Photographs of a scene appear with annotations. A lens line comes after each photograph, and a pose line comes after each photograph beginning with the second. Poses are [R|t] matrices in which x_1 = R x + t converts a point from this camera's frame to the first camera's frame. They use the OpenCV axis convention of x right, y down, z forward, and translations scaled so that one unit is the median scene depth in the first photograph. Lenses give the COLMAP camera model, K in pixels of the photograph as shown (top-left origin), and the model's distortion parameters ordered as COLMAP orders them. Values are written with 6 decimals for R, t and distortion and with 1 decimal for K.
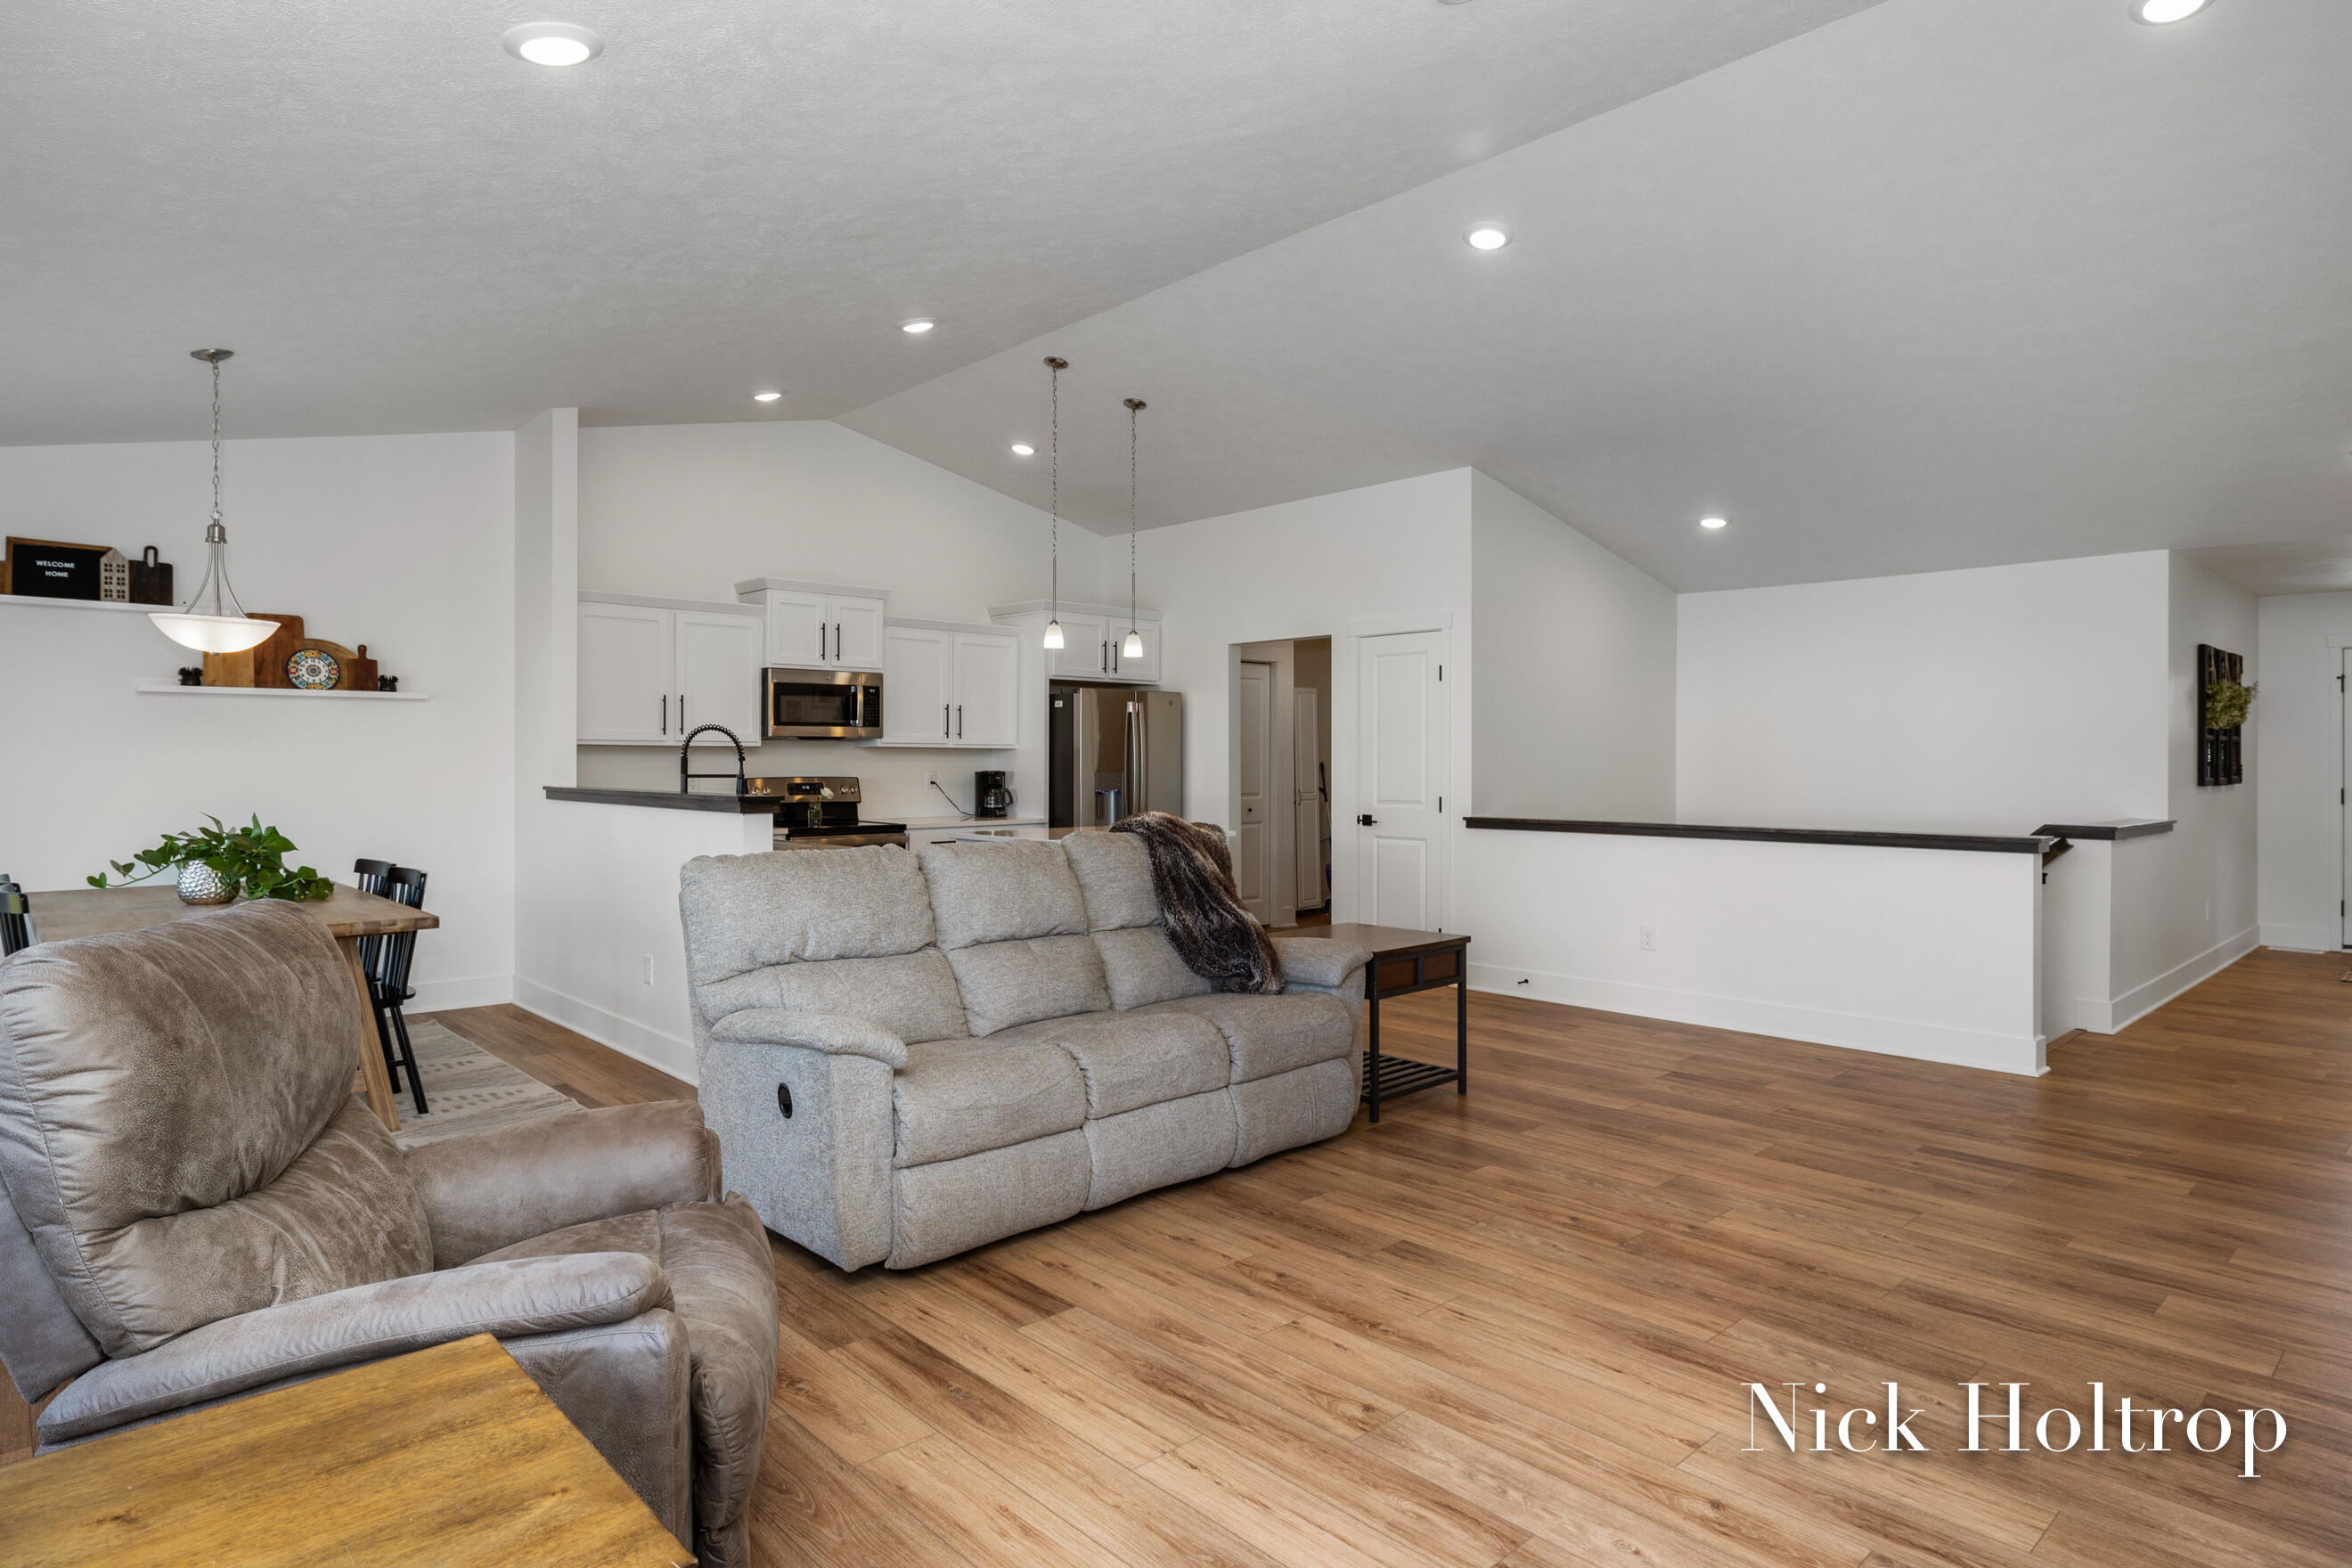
lens RADIAL K [[1284.6, 0, 1182.8], [0, 1284.6, 770.5], [0, 0, 1]] dist [-0.000333, -0.000754]
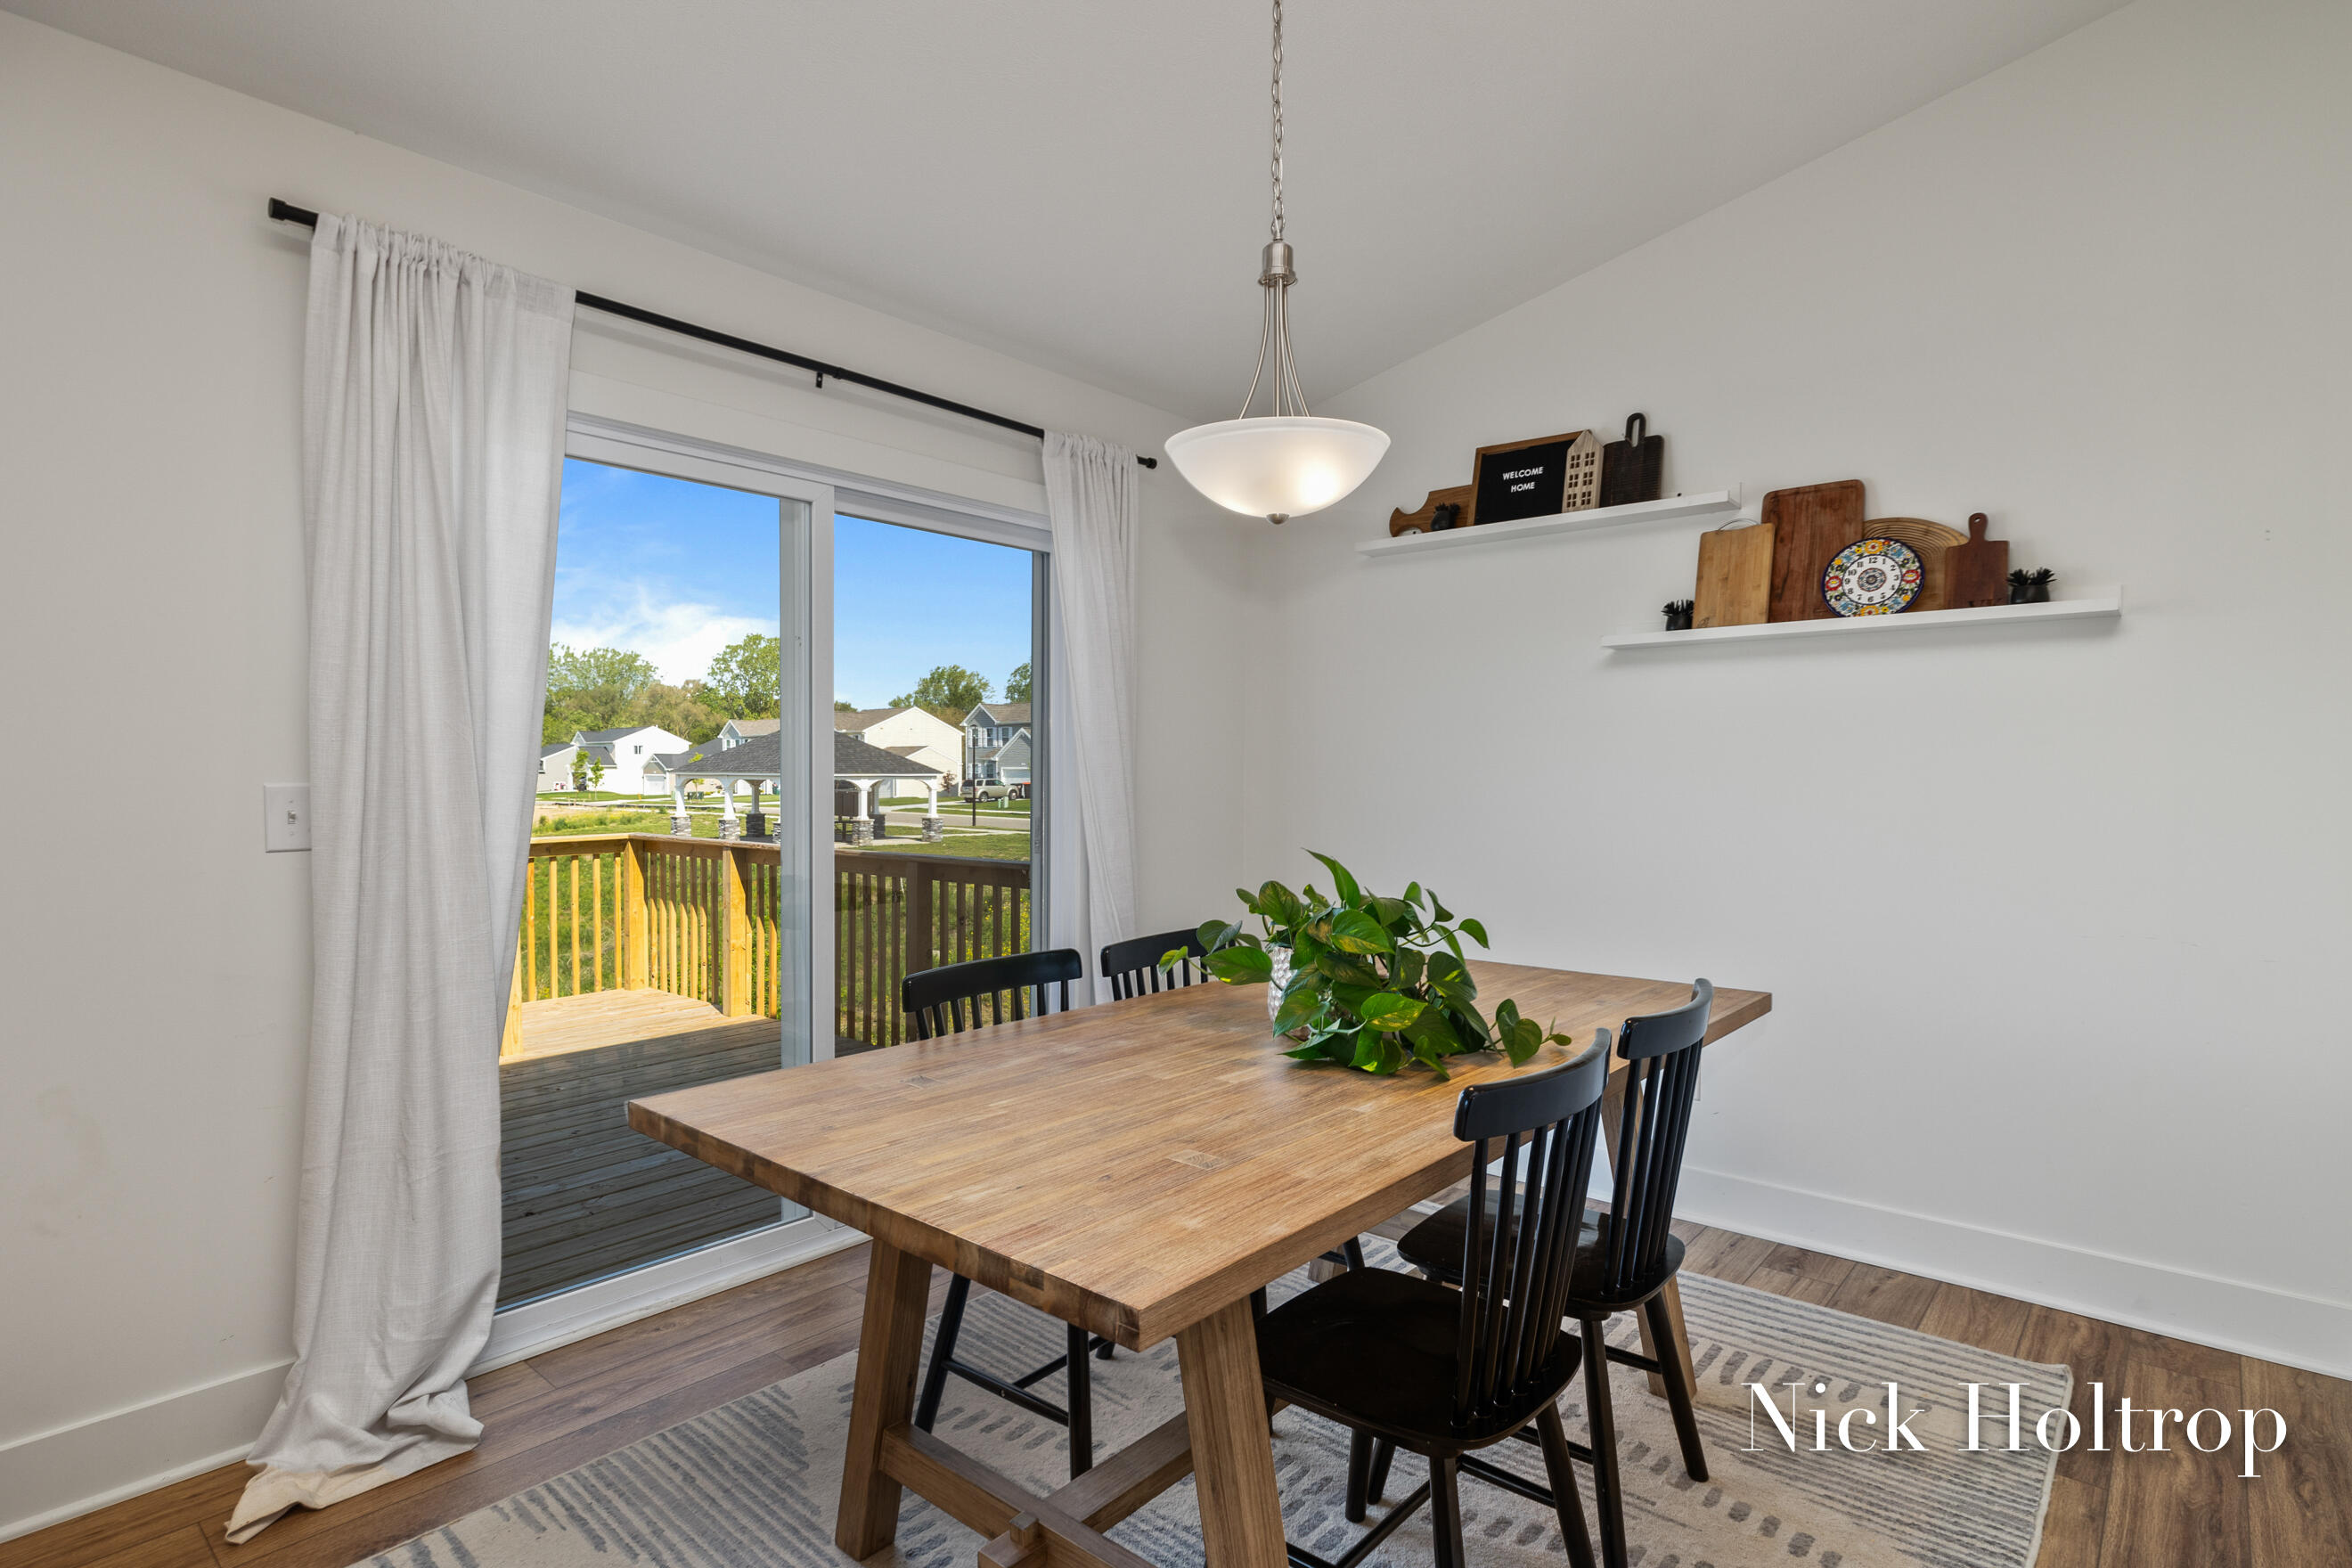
lens RADIAL K [[1196.5, 0, 1176.0], [0, 1196.5, 784.0], [0, 0, 1]] dist [-0.003321, -0.000780]
pose [[0.097316, 0.008490, -0.995217, -0.257919], [-0.011034, 0.999911, 0.007451, 0.003403], [0.995192, 0.010256, 0.097401, 0.759673]]
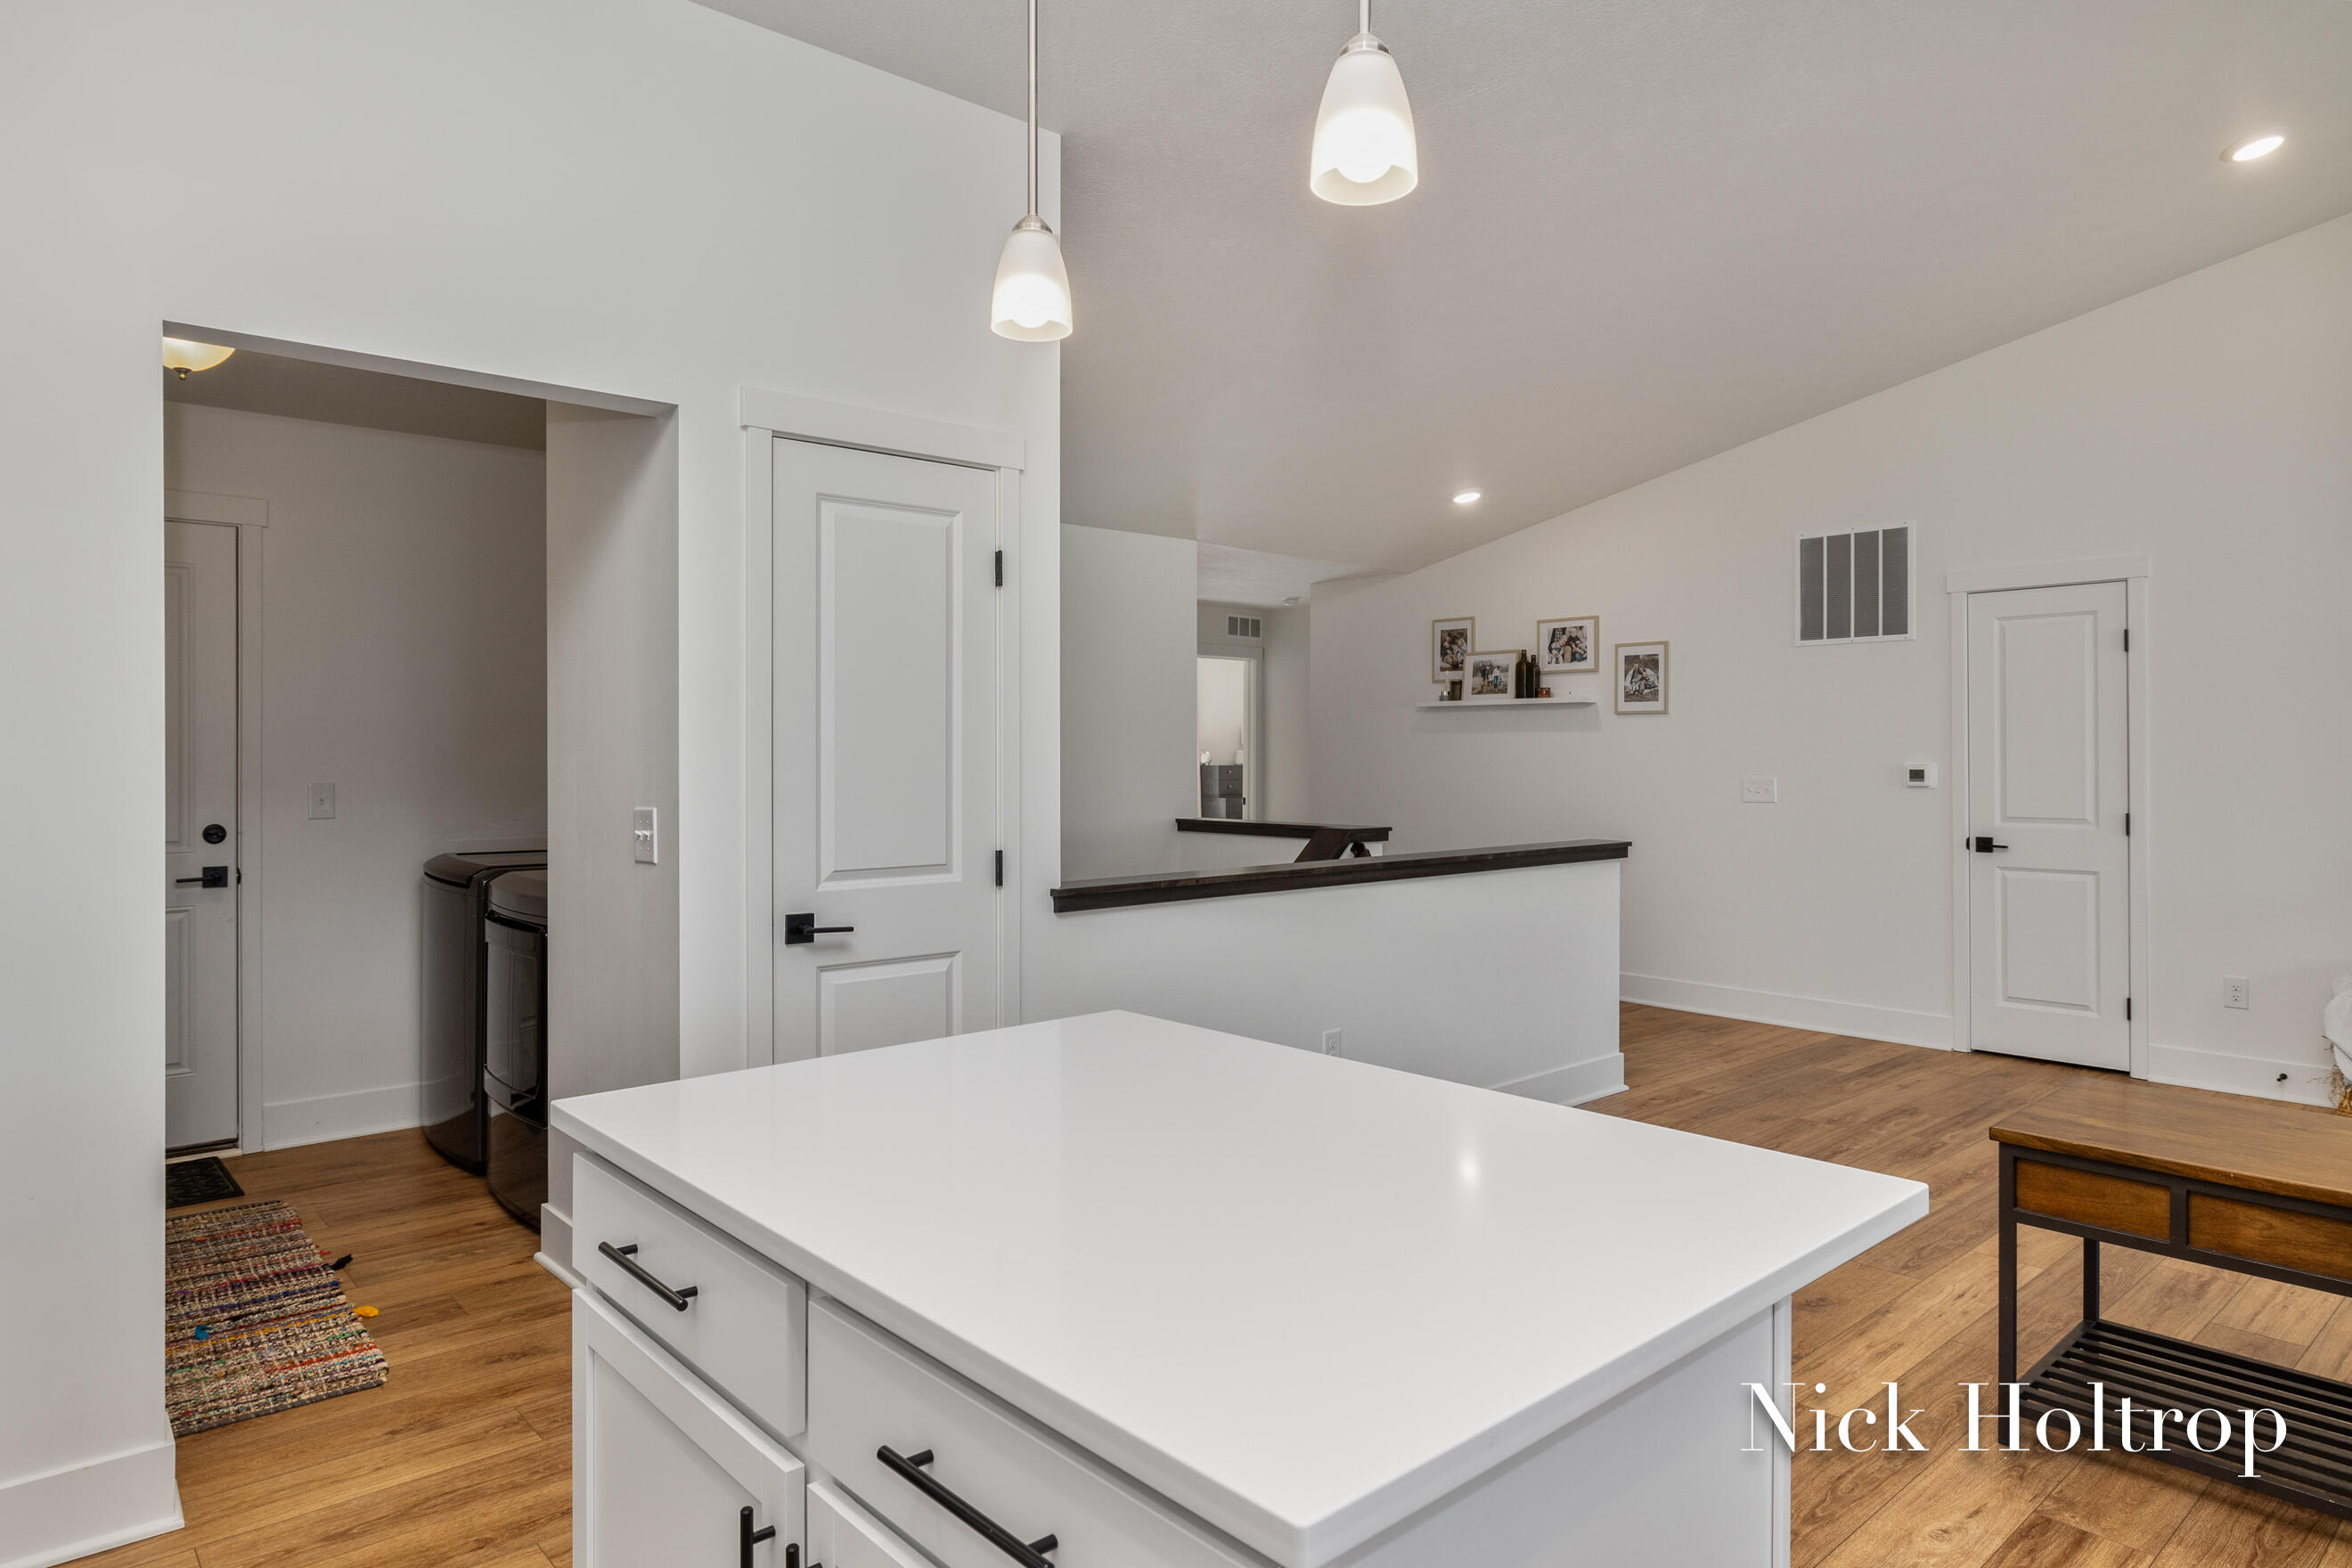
lens RADIAL K [[1393.0, 0, 1176.3], [0, 1393.0, 755.1], [0, 0, 1]] dist [0.001633, 0.001158]
pose [[0.025674, -0.004339, 0.999661, -0.366496], [0.008154, 0.999958, 0.004131, -0.018335], [-0.999637, 0.008045, 0.025709, 1.250020]]
